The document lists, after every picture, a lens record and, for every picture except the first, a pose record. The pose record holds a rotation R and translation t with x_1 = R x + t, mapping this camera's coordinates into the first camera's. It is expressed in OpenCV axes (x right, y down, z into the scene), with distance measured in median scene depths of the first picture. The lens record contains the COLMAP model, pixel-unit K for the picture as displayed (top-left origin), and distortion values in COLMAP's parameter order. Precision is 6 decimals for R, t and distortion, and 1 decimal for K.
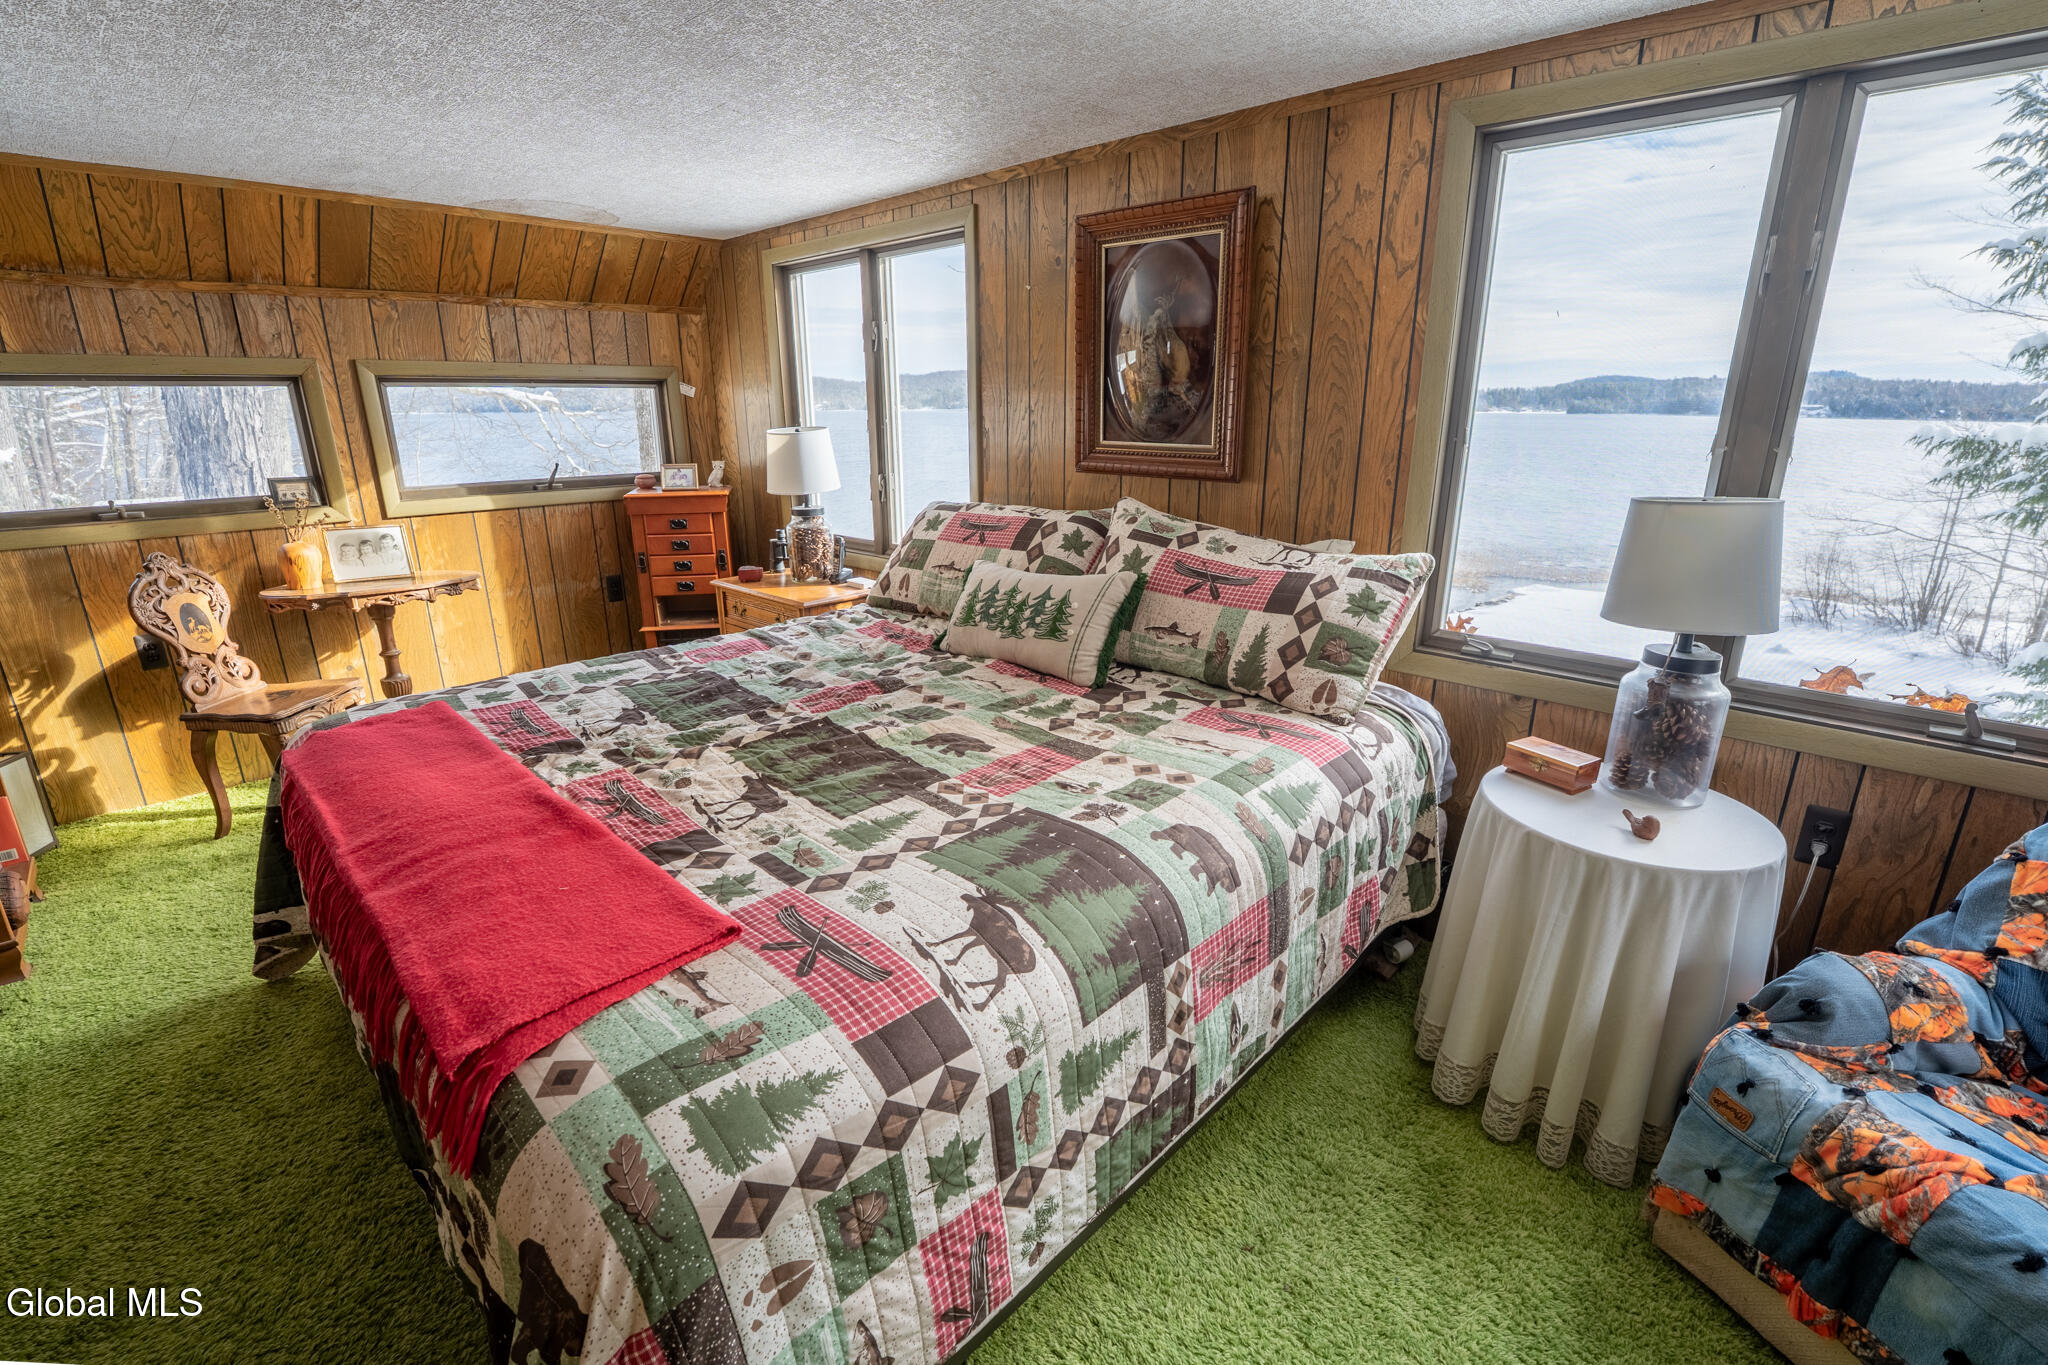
lens RADIAL K [[879.9, 0, 1045.7], [0, 879.9, 683.1], [0, 0, 1]] dist [-0.026359, 0.000270]
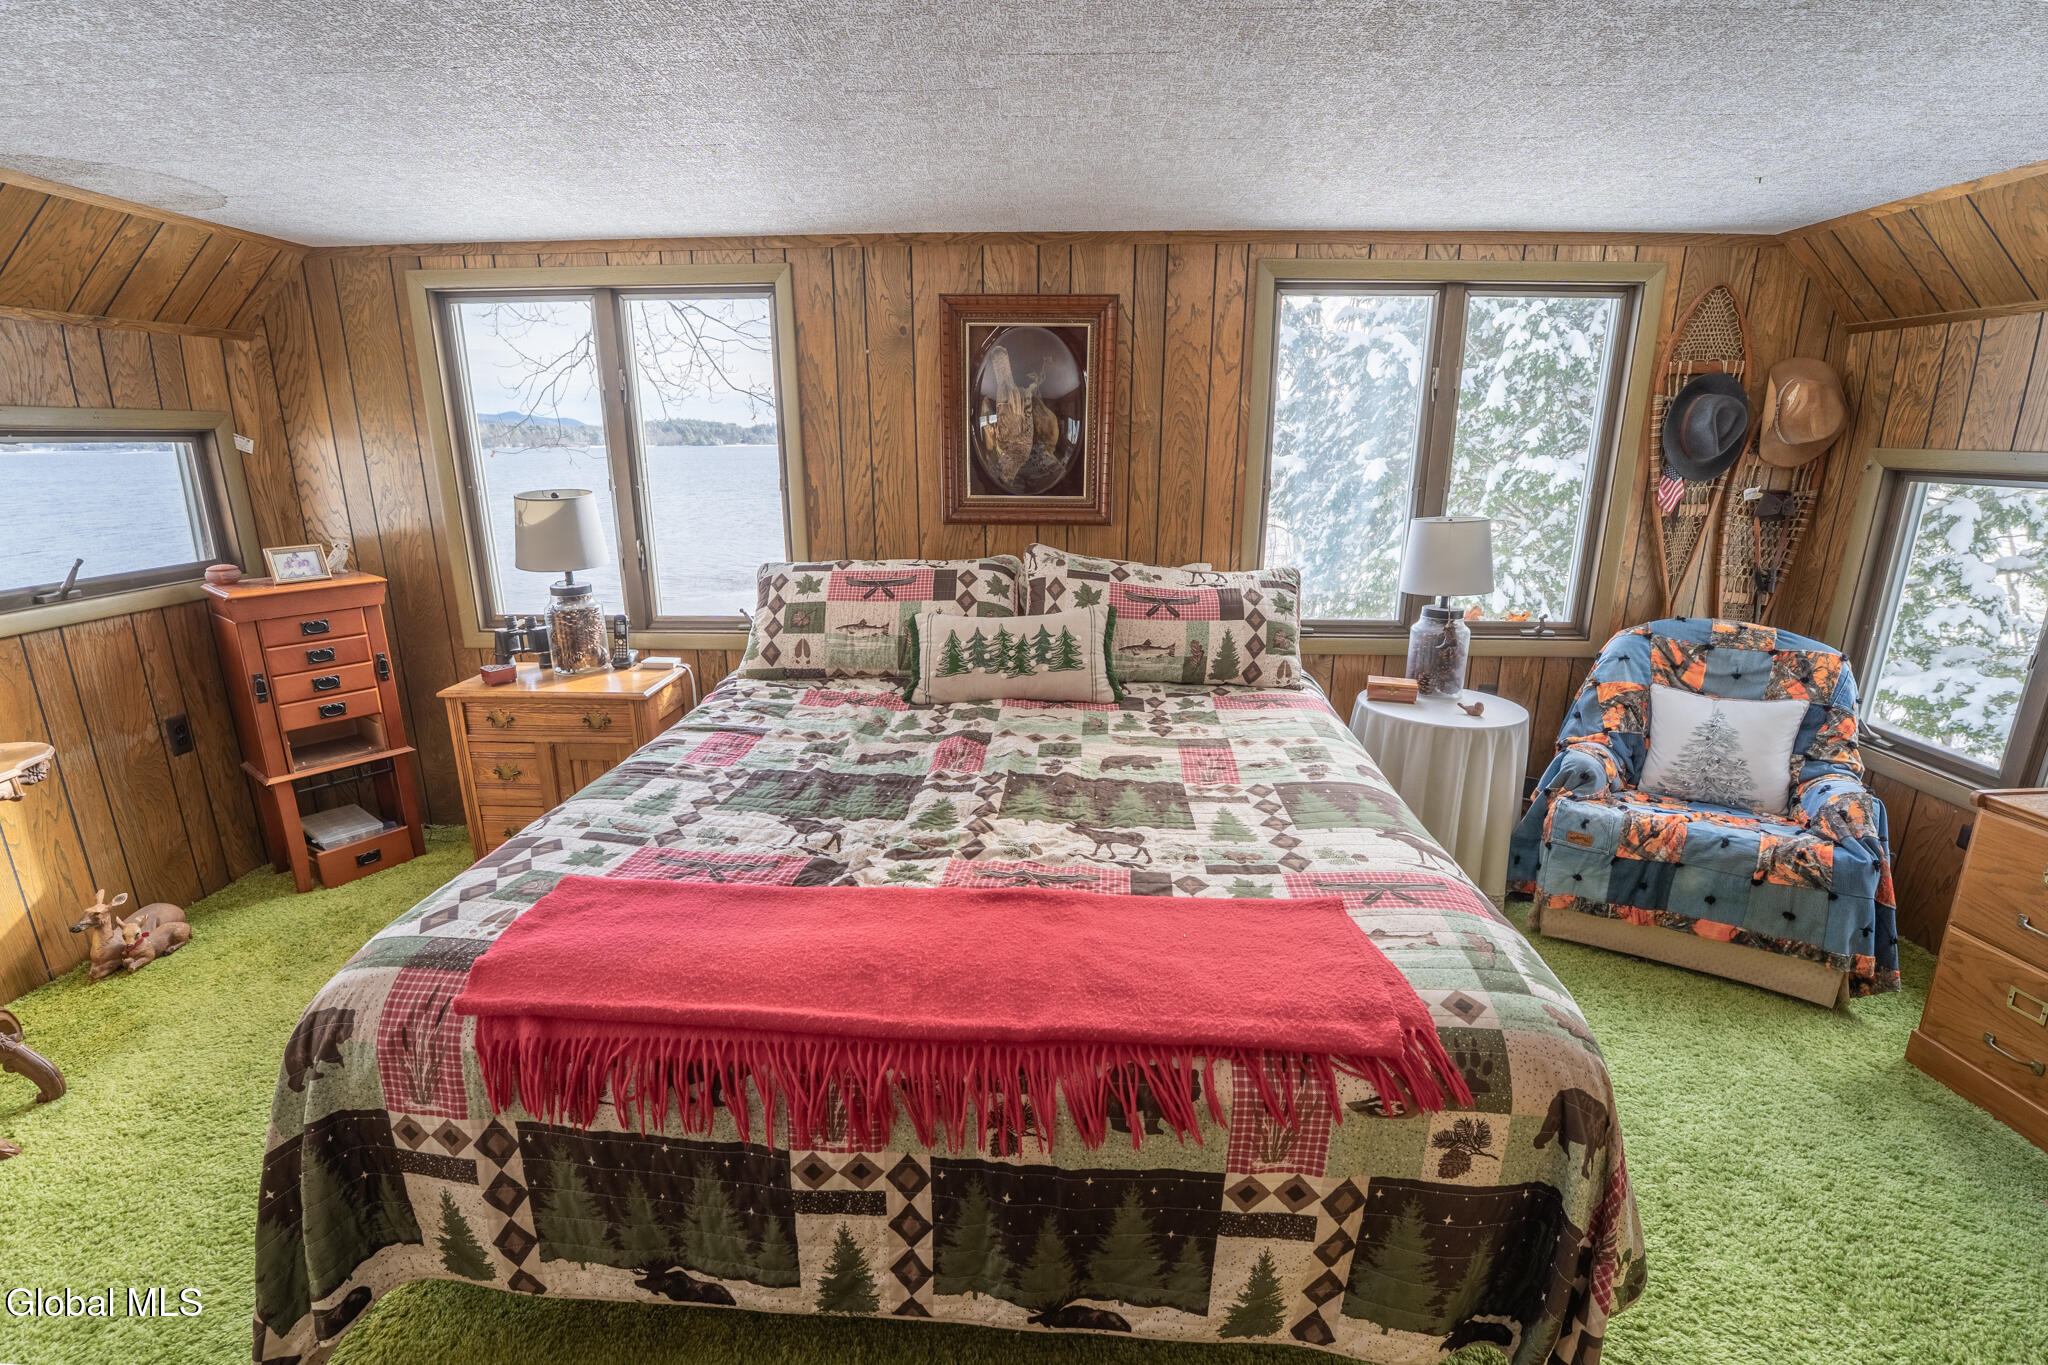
lens RADIAL K [[874.7, 0, 1017.7], [0, 874.7, 689.7], [0, 0, 1]] dist [-0.024693, 0.000117]
pose [[0.763118, -0.175208, 0.622056, -0.755171], [0.192863, 0.980428, 0.039549, -0.081770], [-0.616810, 0.089791, 0.781974, 0.147817]]
